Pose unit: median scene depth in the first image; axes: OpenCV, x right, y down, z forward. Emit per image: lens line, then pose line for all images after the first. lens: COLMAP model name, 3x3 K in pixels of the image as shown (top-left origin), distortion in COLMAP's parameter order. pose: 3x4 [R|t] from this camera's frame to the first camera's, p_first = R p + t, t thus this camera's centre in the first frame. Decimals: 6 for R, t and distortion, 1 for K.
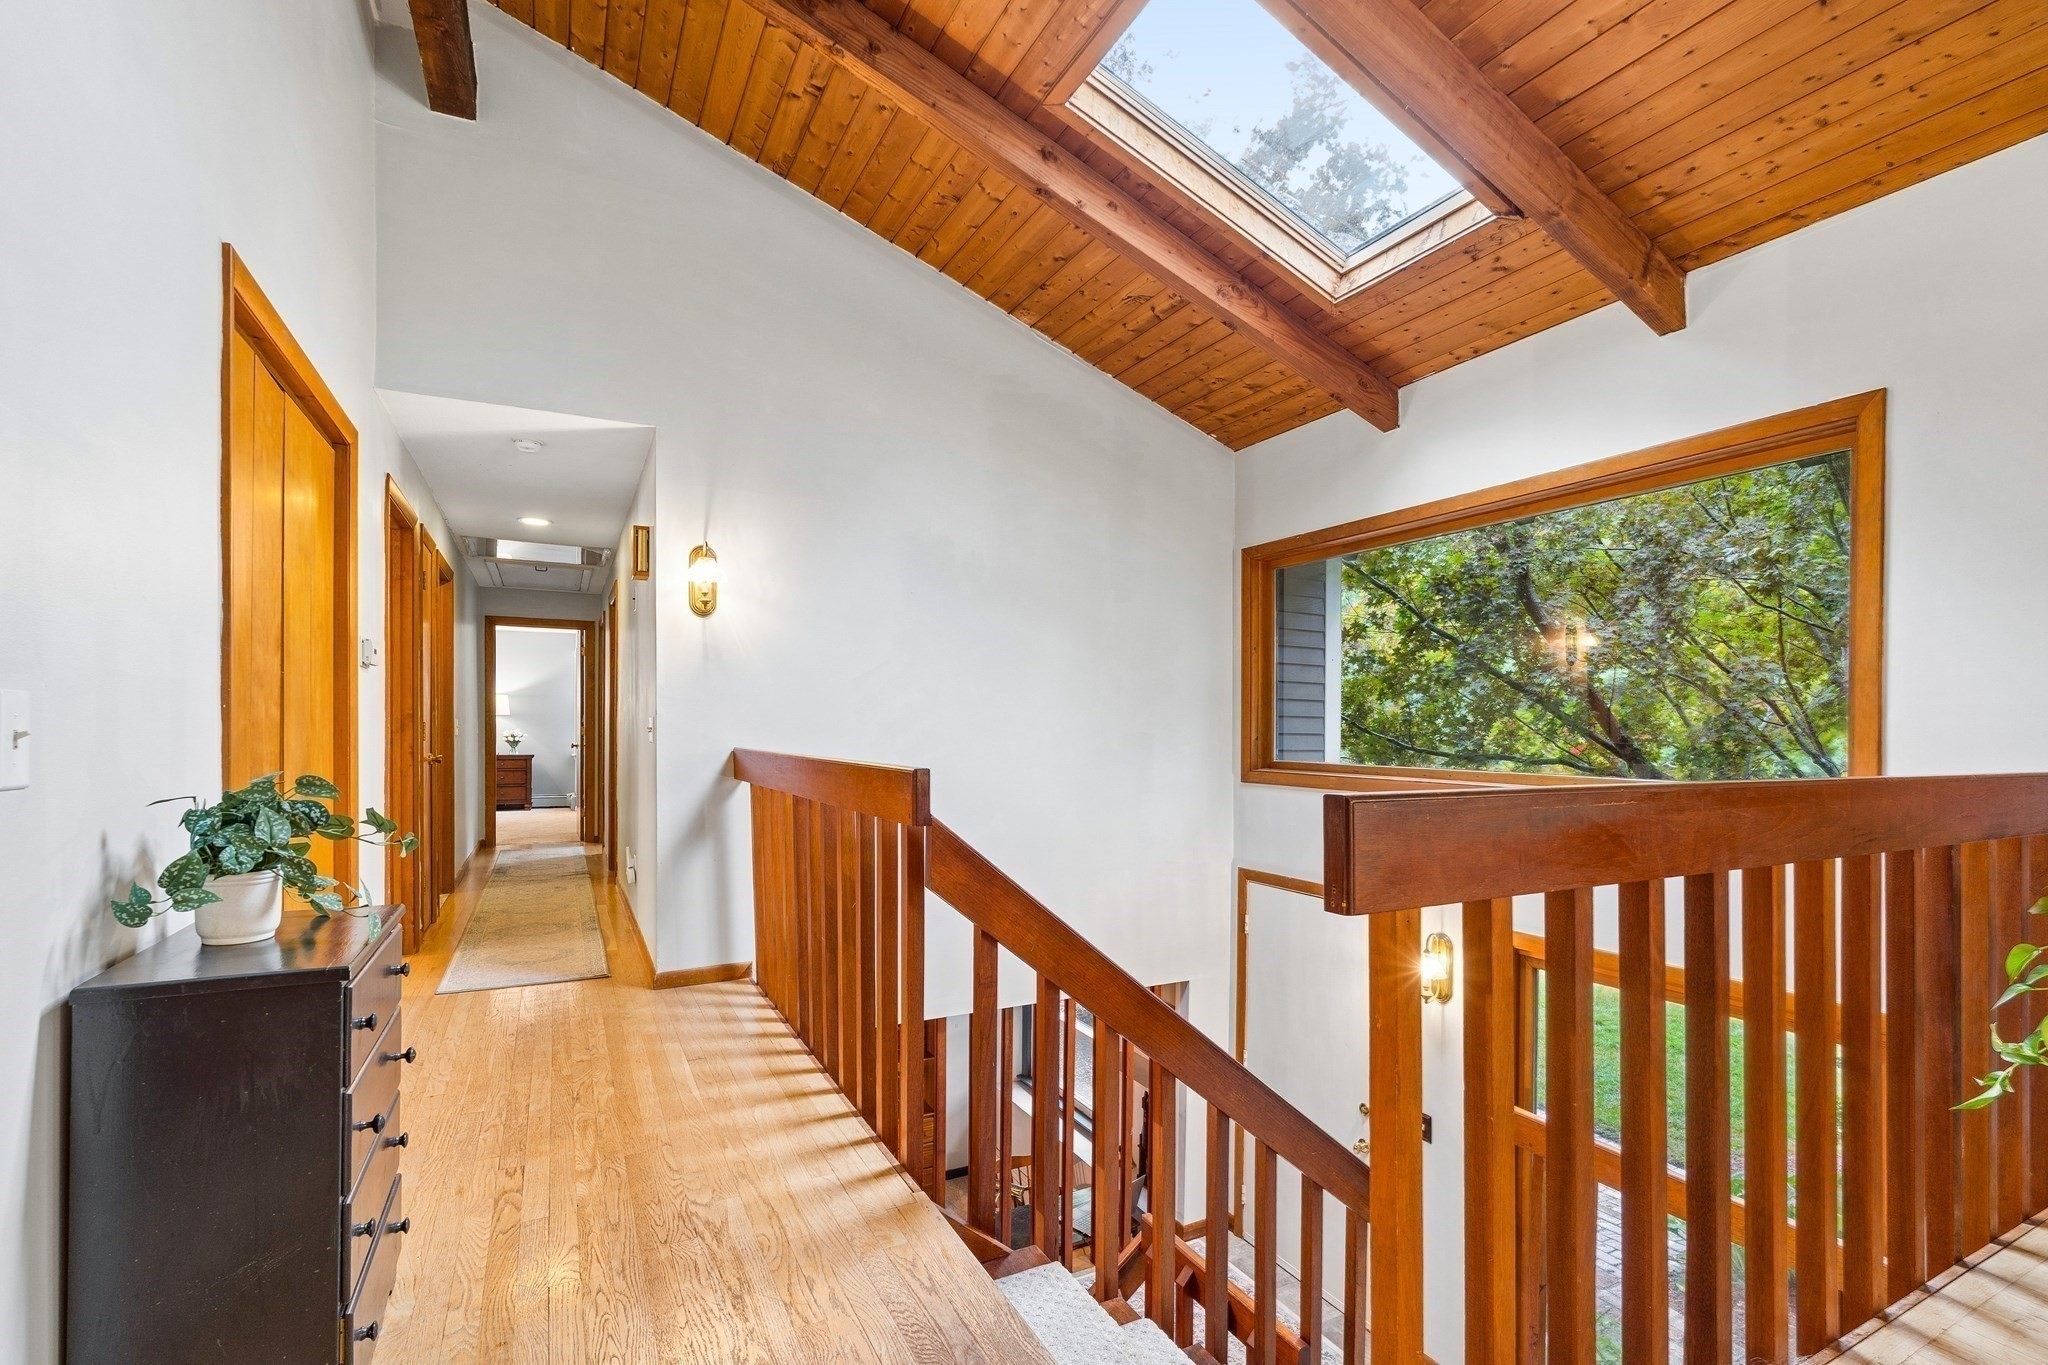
lens RADIAL K [[913.3, 0, 1032.3], [0, 913.3, 727.6], [0, 0, 1]] dist [-0.005222, -0.000608]
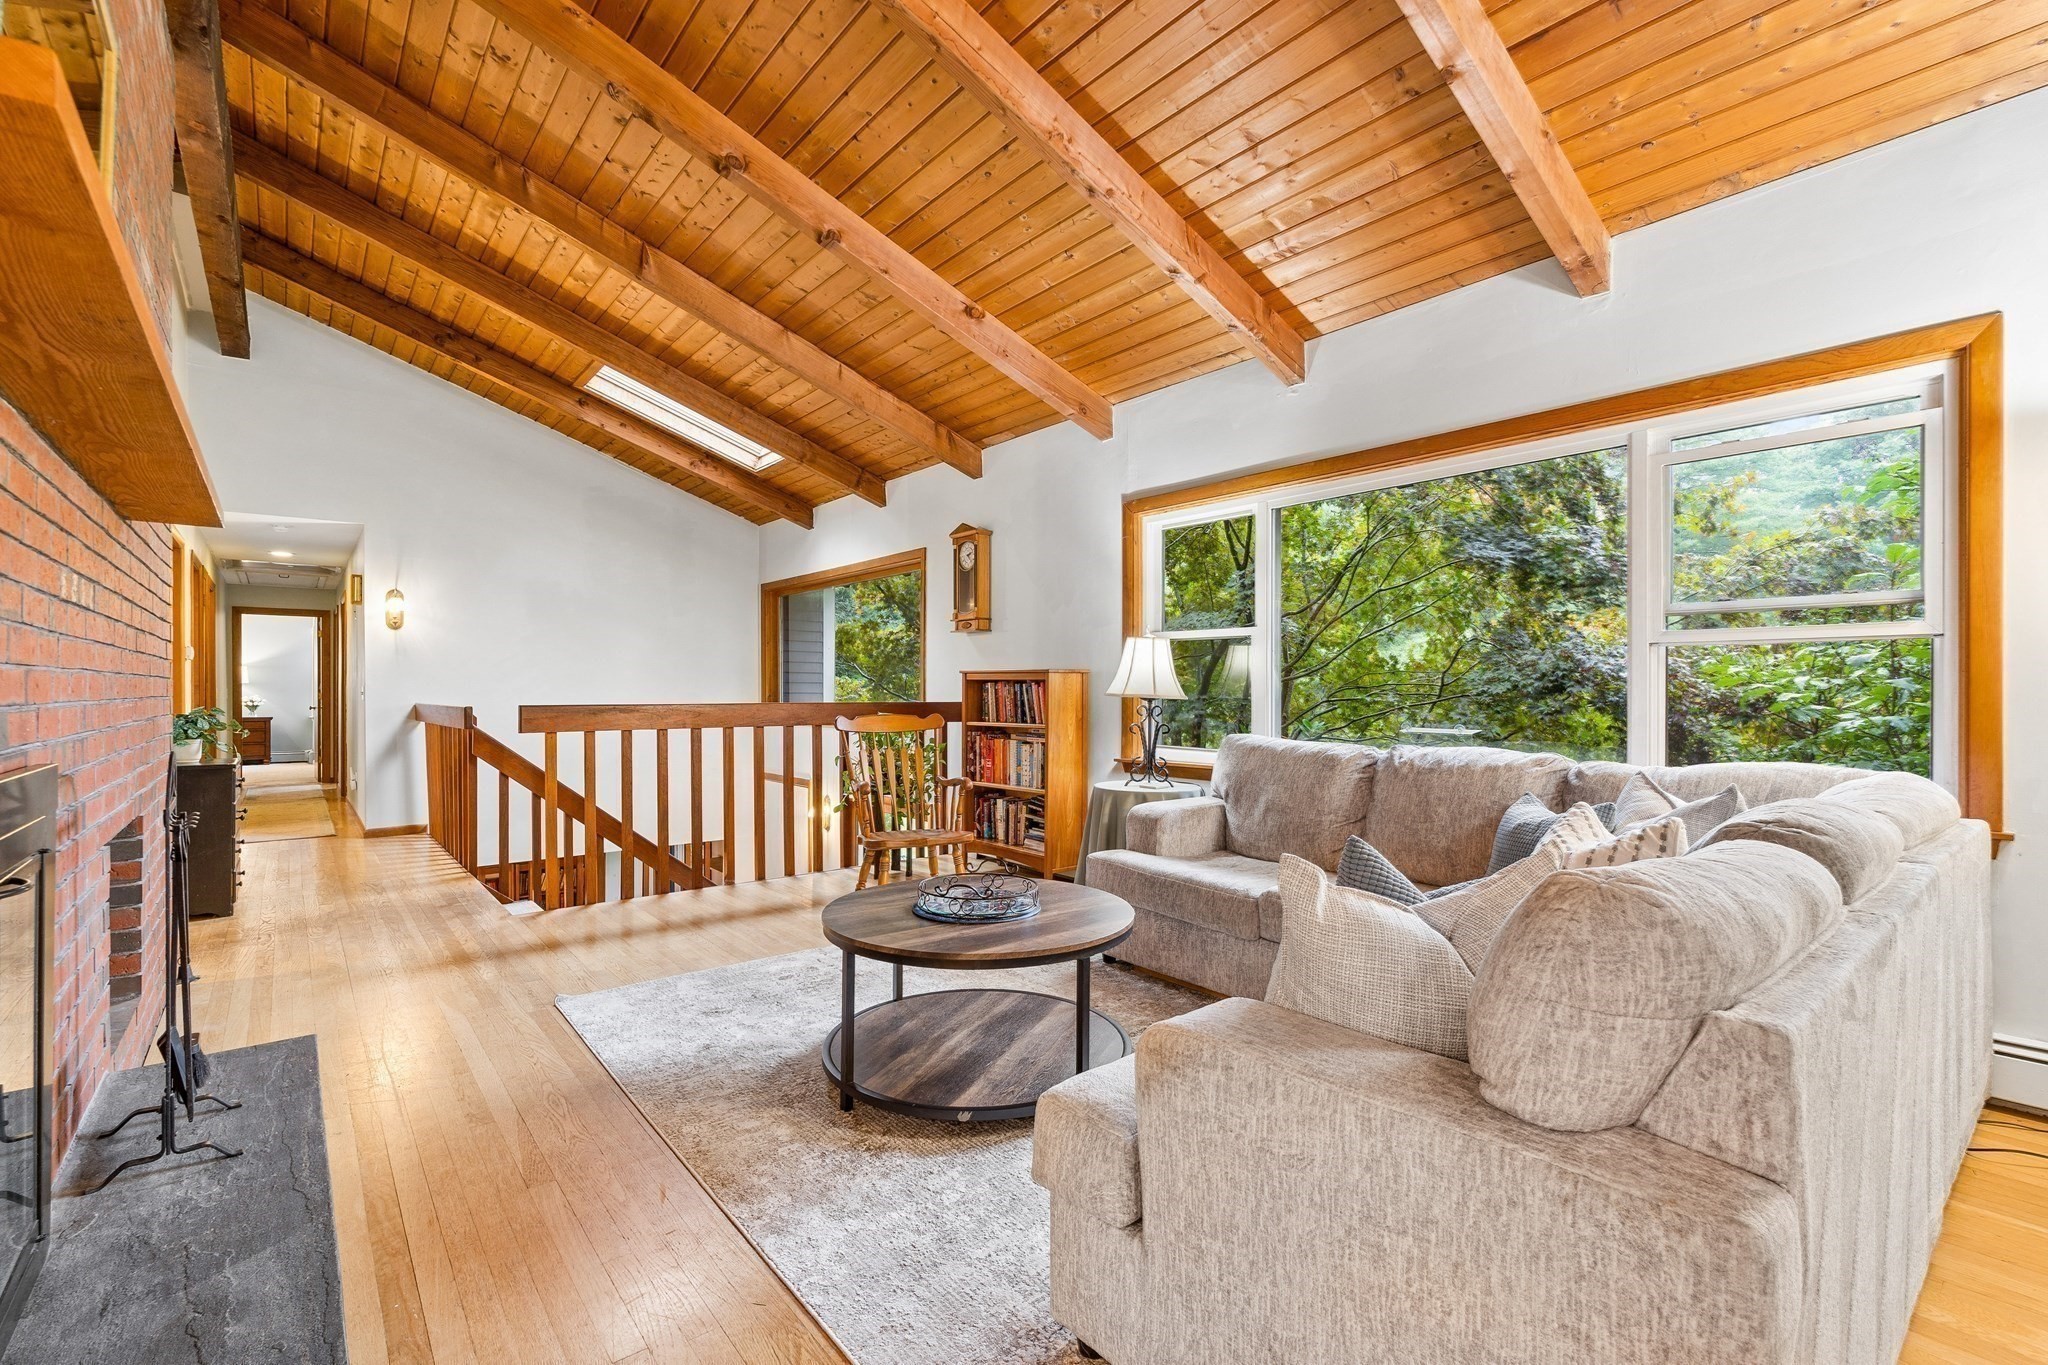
lens RADIAL K [[913.3, 0, 1036.6], [0, 913.3, 686.9], [0, 0, 1]] dist [-0.005222, -0.000608]
pose [[0.978408, -0.006351, 0.206584, 0.333478], [0.007404, 0.999963, -0.004324, 0.004718], [-0.206549, 0.005760, 0.978419, -0.669810]]
